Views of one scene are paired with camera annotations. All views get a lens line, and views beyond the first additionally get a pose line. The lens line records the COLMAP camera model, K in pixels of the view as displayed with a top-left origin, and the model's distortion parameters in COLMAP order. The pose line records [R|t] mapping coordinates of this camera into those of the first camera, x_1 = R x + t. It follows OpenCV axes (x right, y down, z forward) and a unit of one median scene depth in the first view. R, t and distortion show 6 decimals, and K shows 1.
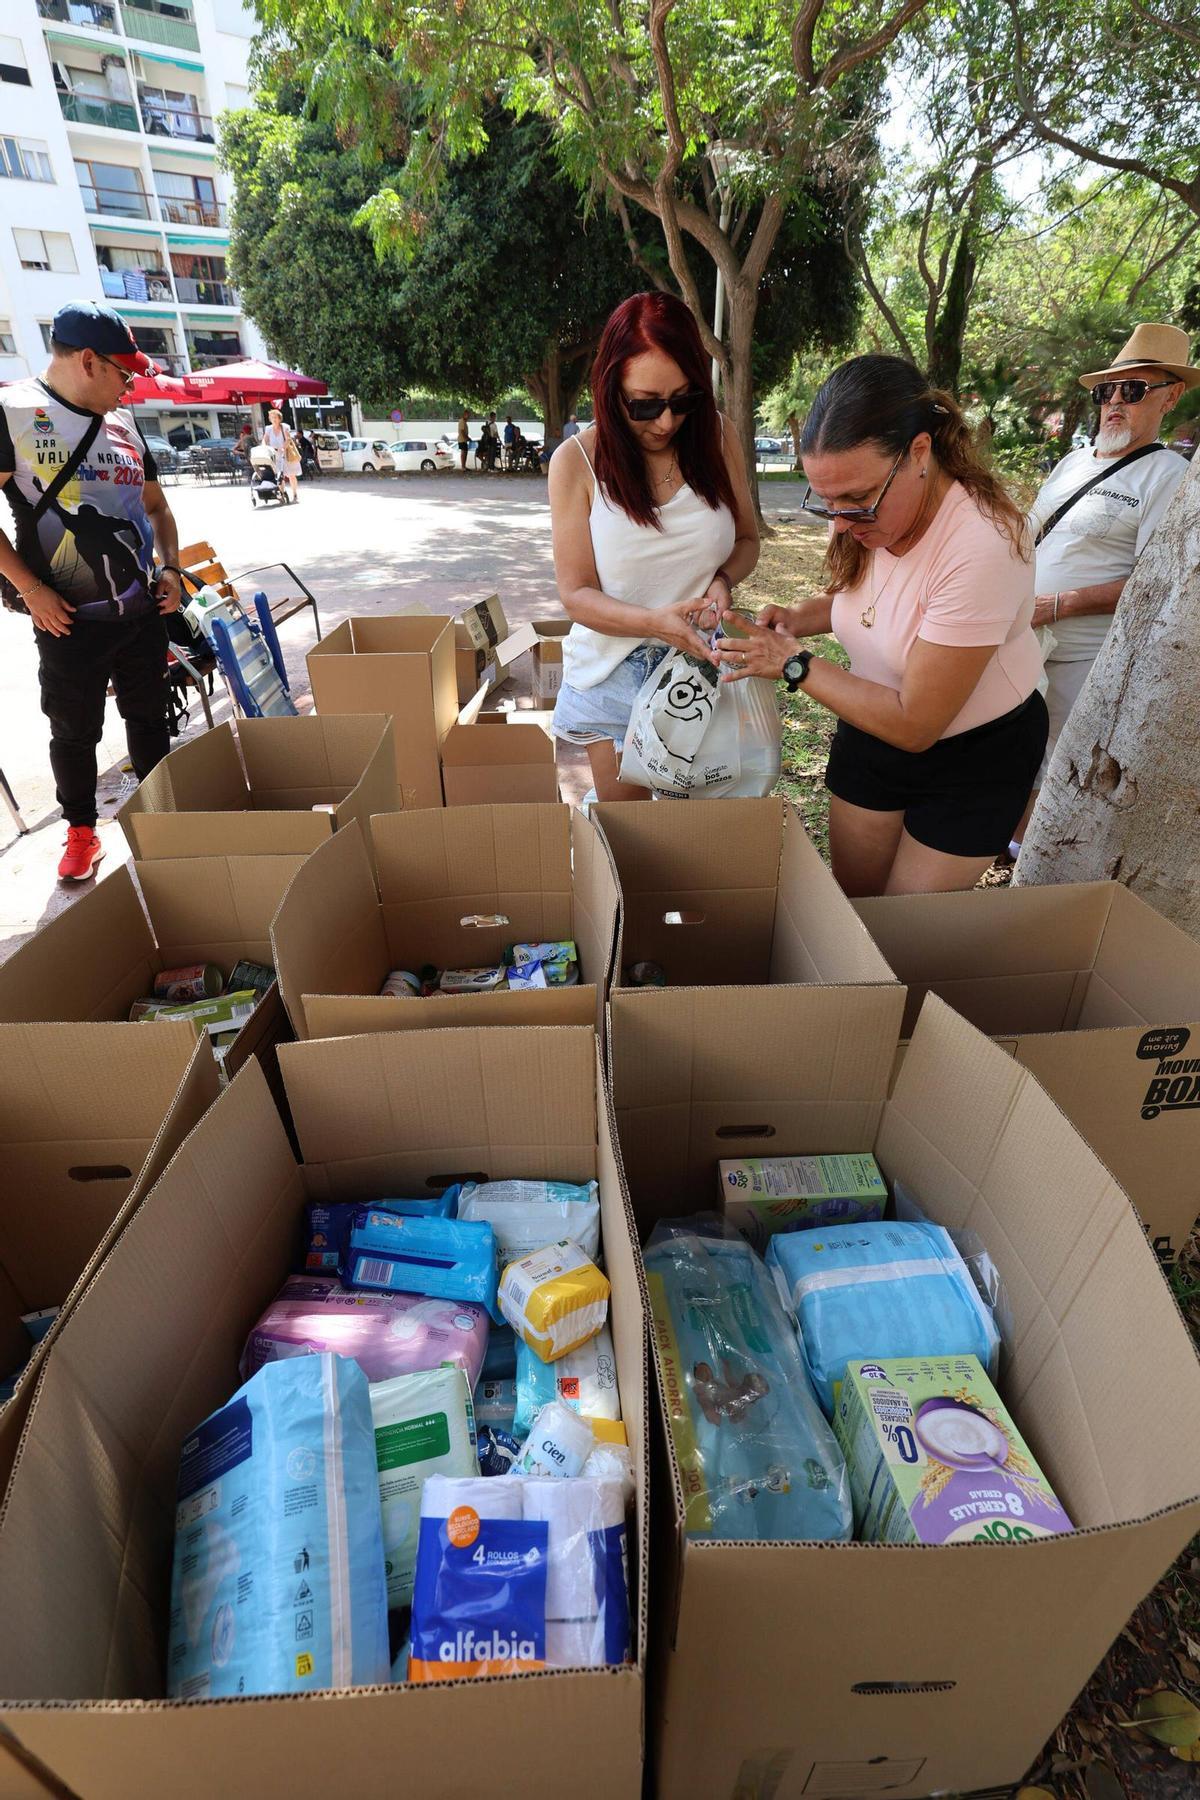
lens RADIAL K [[798.1, 0, 588.6], [0, 798.1, 880.9], [0, 0, 1]] dist [-0.040413, 0.013497]
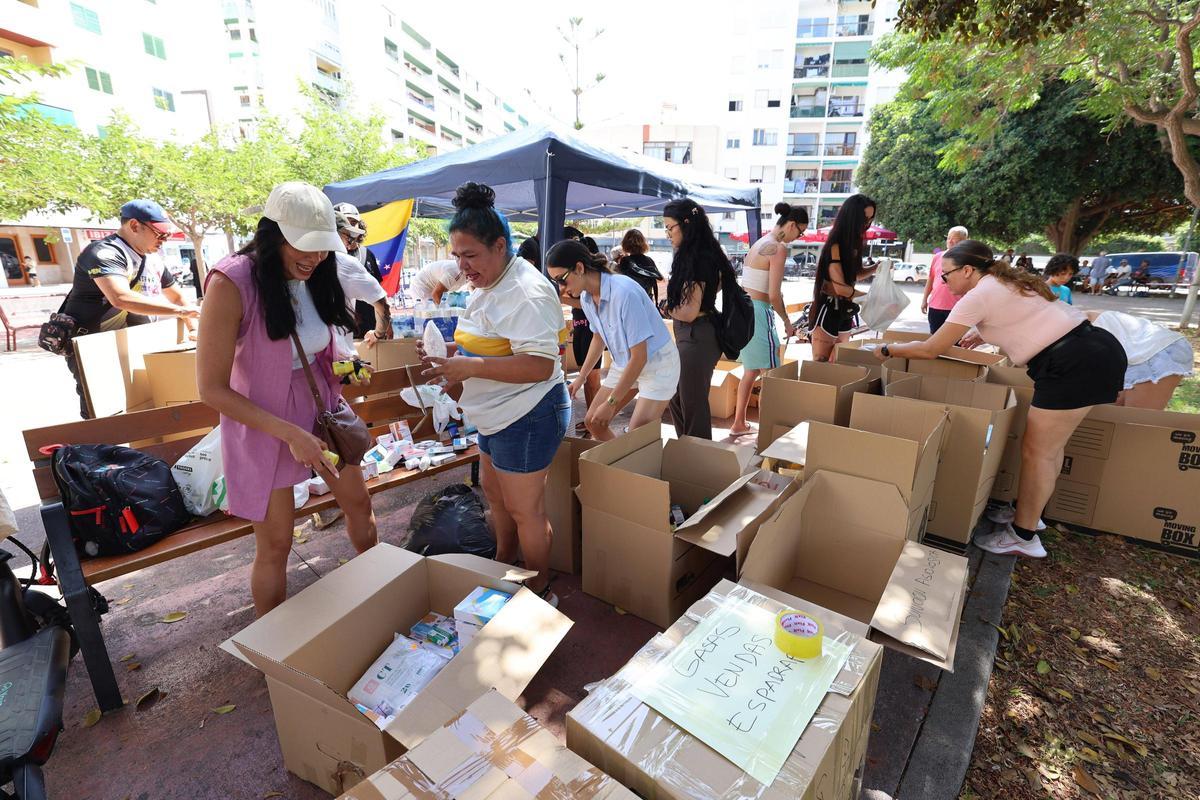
lens RADIAL K [[532.0, 0, 600.0], [0, 532.0, 400.0], [0, 0, 1]] dist [-0.040413, 0.013497]
pose [[0.724622, 0.186842, -0.663334, 0.026367], [-0.348706, 0.929638, -0.119072, 0.072784], [0.594413, 0.317591, 0.738789, -0.123246]]
